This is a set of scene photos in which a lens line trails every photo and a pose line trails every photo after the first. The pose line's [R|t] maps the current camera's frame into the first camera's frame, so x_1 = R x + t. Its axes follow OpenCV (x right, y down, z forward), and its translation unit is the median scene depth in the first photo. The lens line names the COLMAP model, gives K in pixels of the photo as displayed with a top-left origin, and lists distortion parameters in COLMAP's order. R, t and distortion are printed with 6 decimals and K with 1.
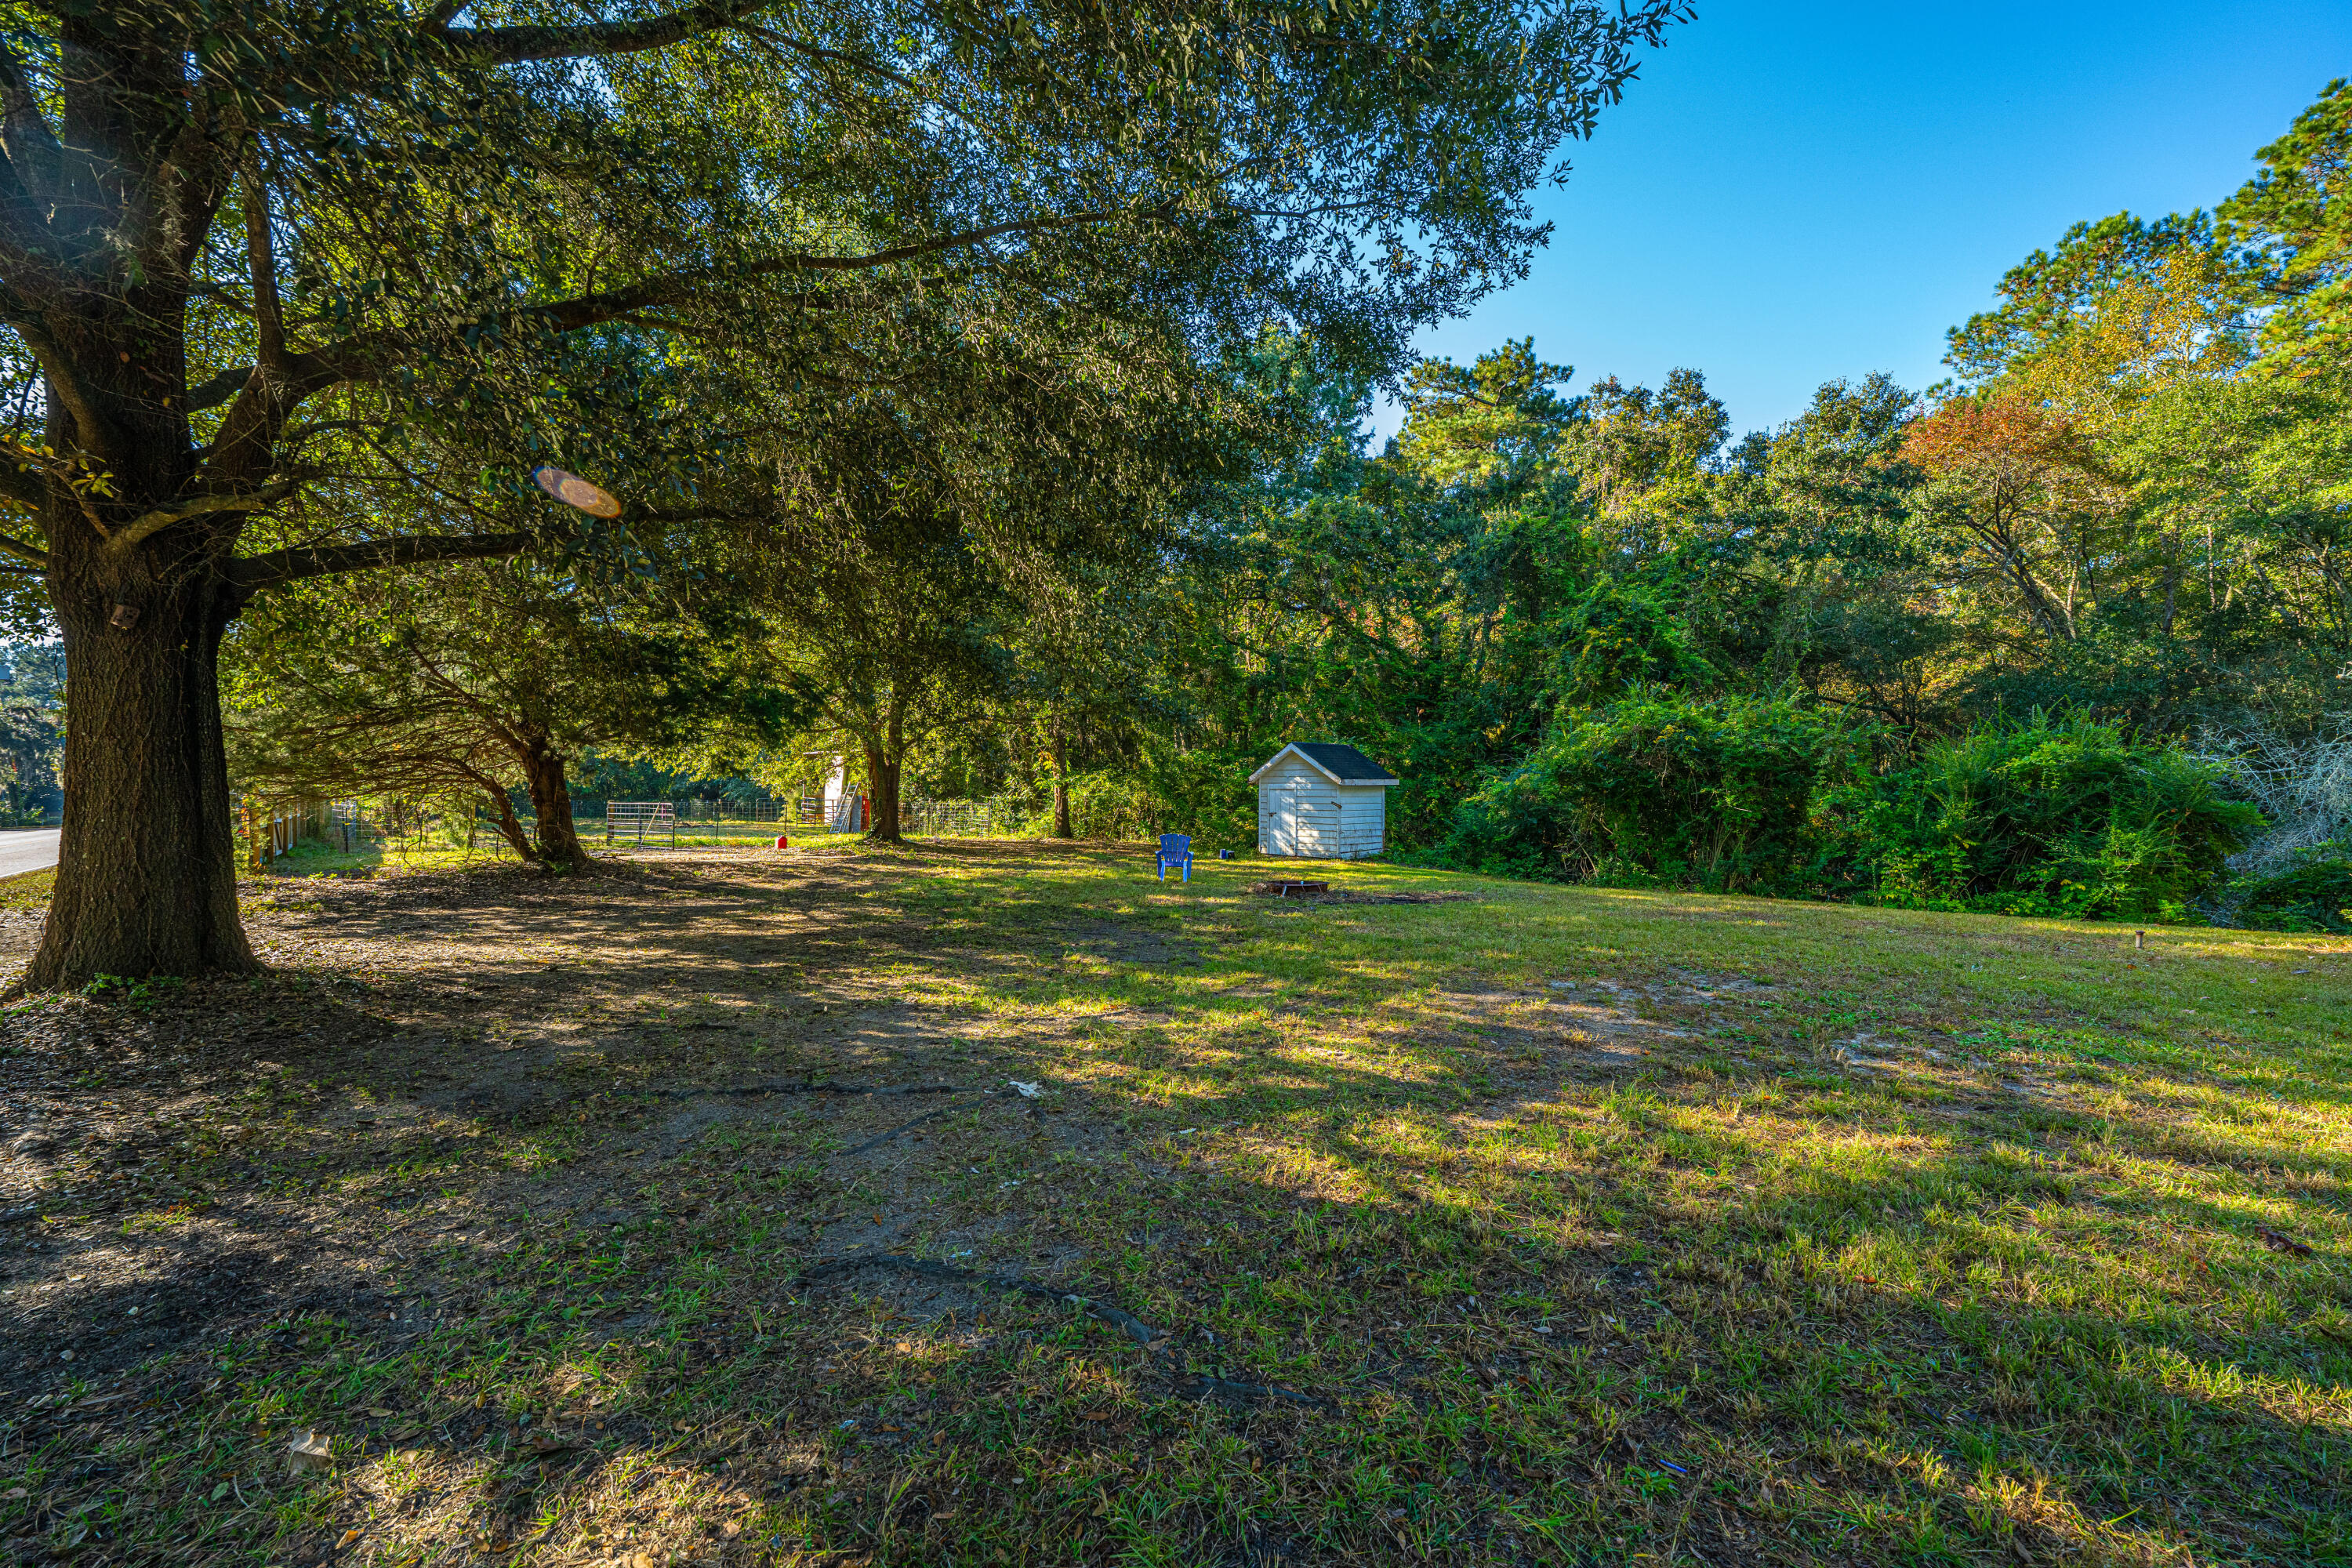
lens RADIAL K [[957.0, 0, 1176.0], [0, 957.0, 784.0], [0, 0, 1]] dist [-0.000598, -0.000021]
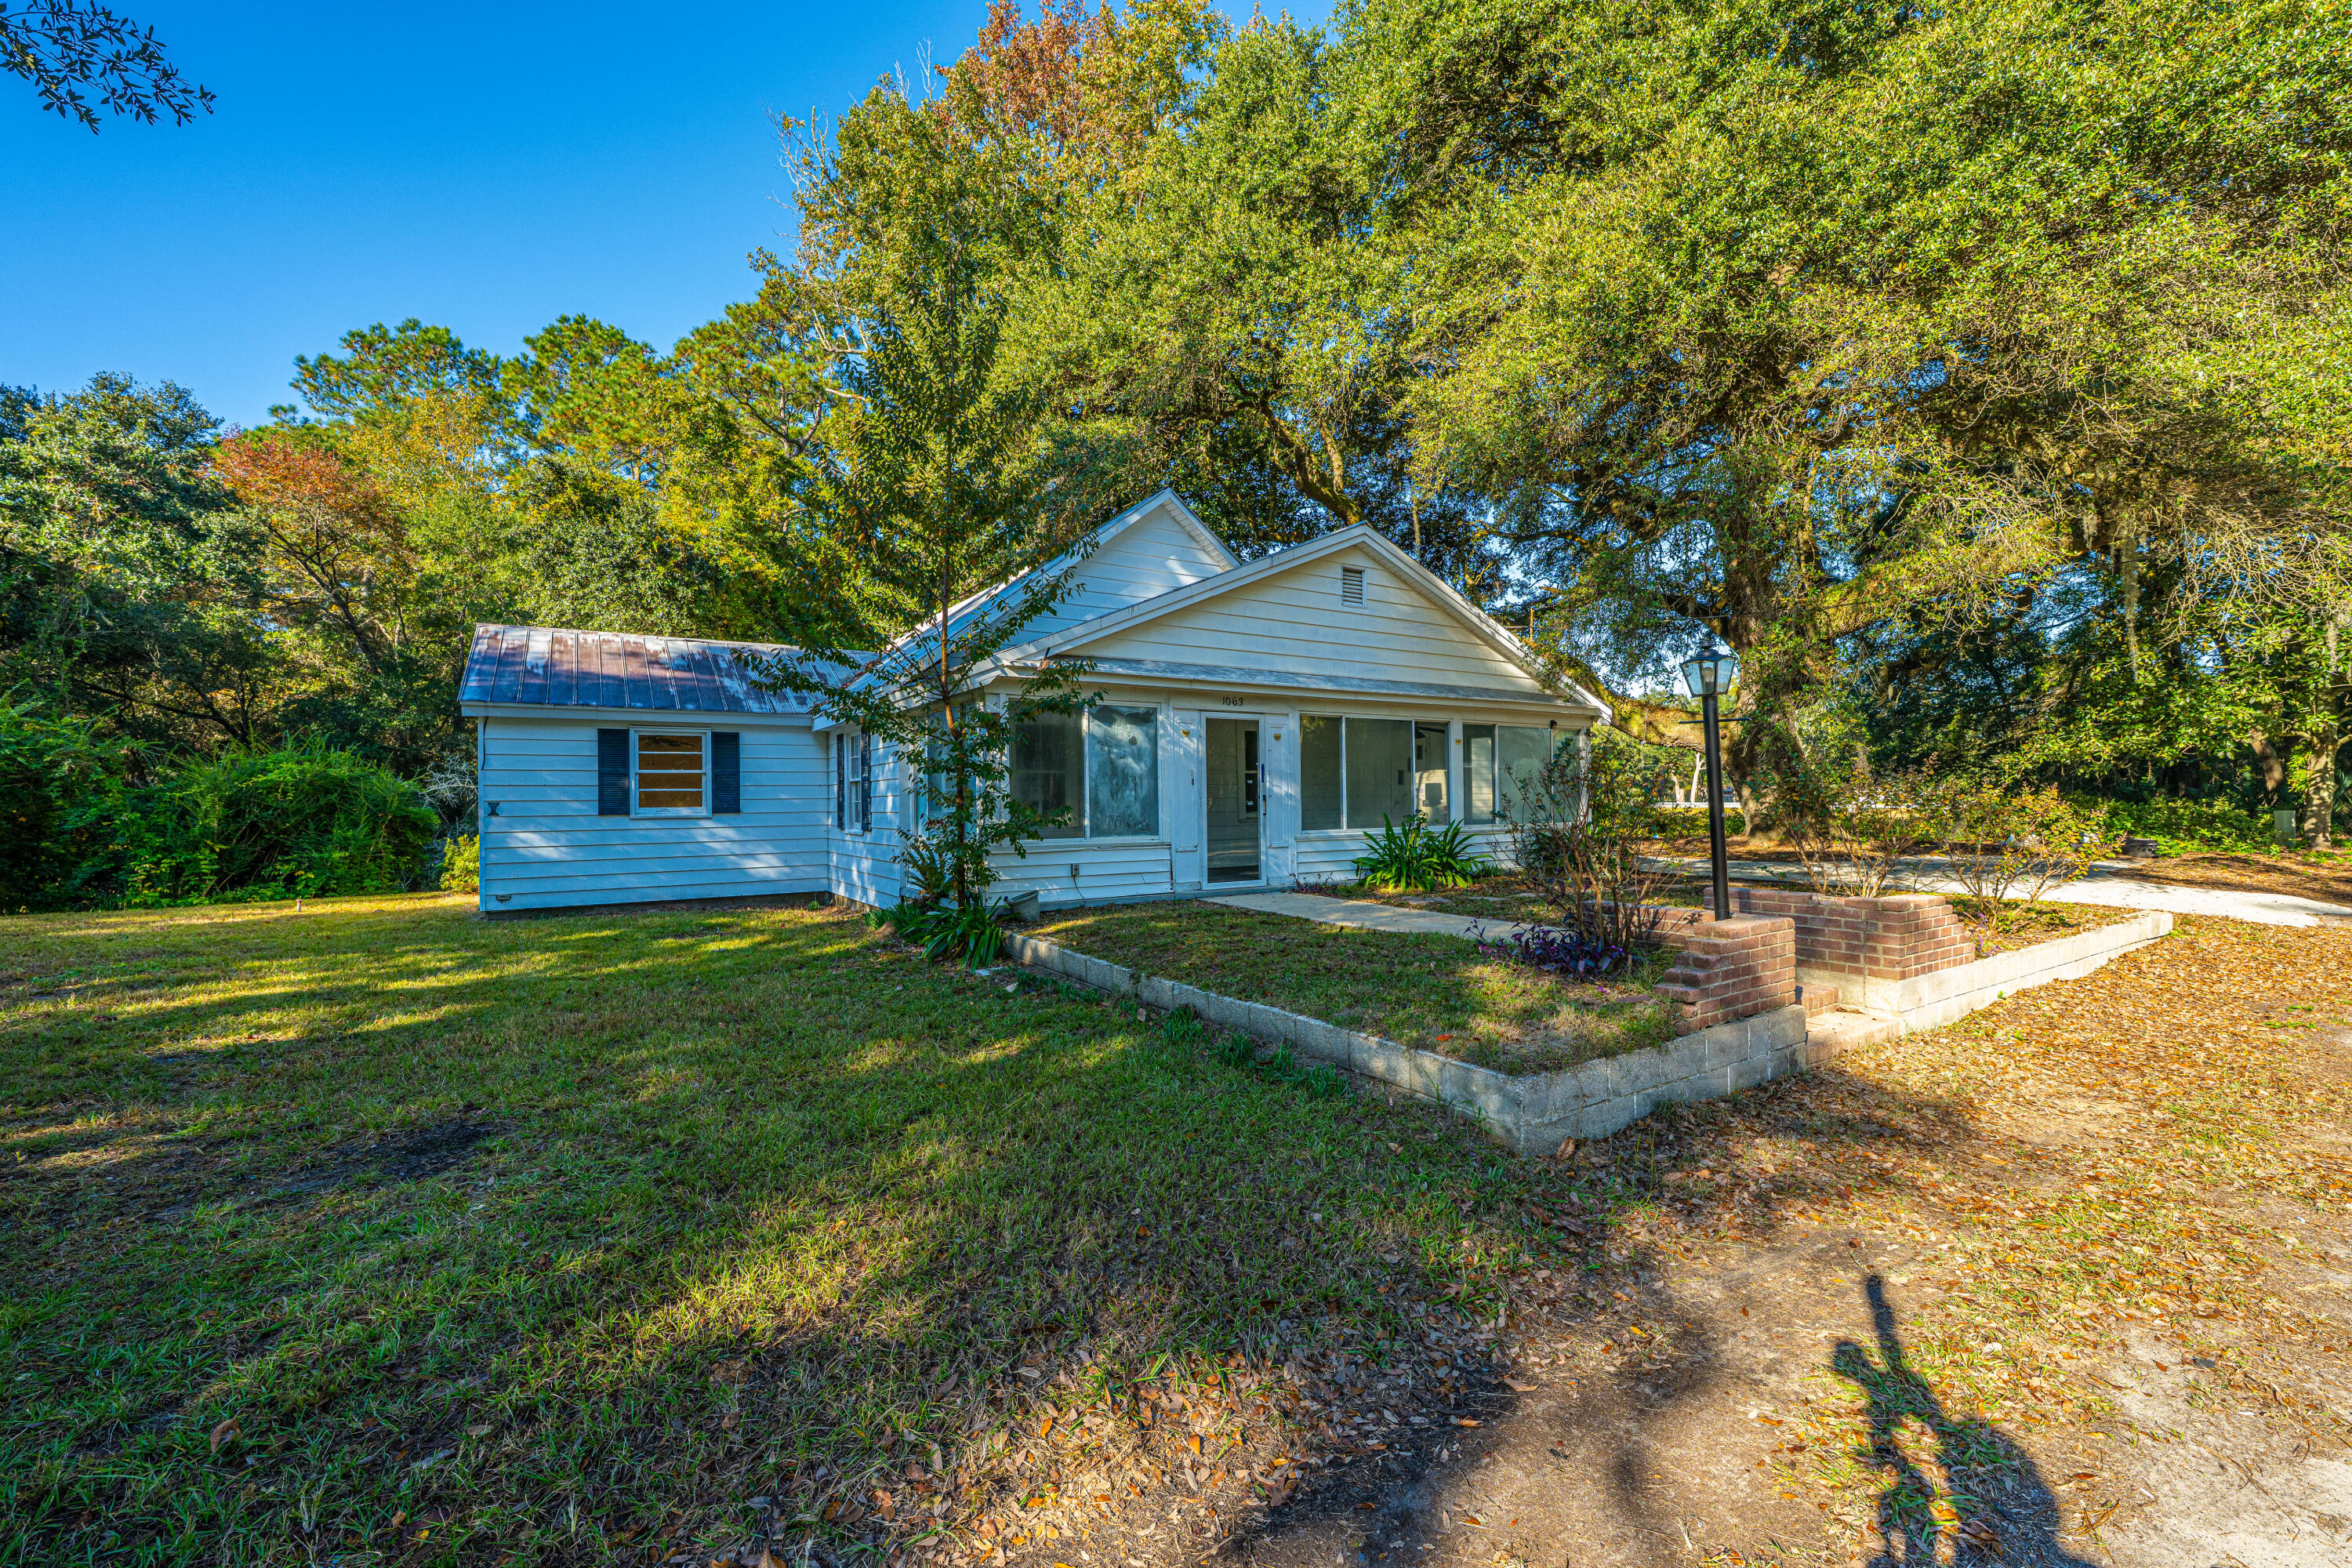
lens RADIAL K [[925.7, 0, 1176.0], [0, 925.7, 784.0], [0, 0, 1]] dist [-0.001346, 0.000070]
pose [[0.159524, 0.004350, 0.987184, -0.048982], [0.007854, 0.999953, -0.005676, 0.000363], [-0.987163, 0.008658, 0.159482, -0.180710]]
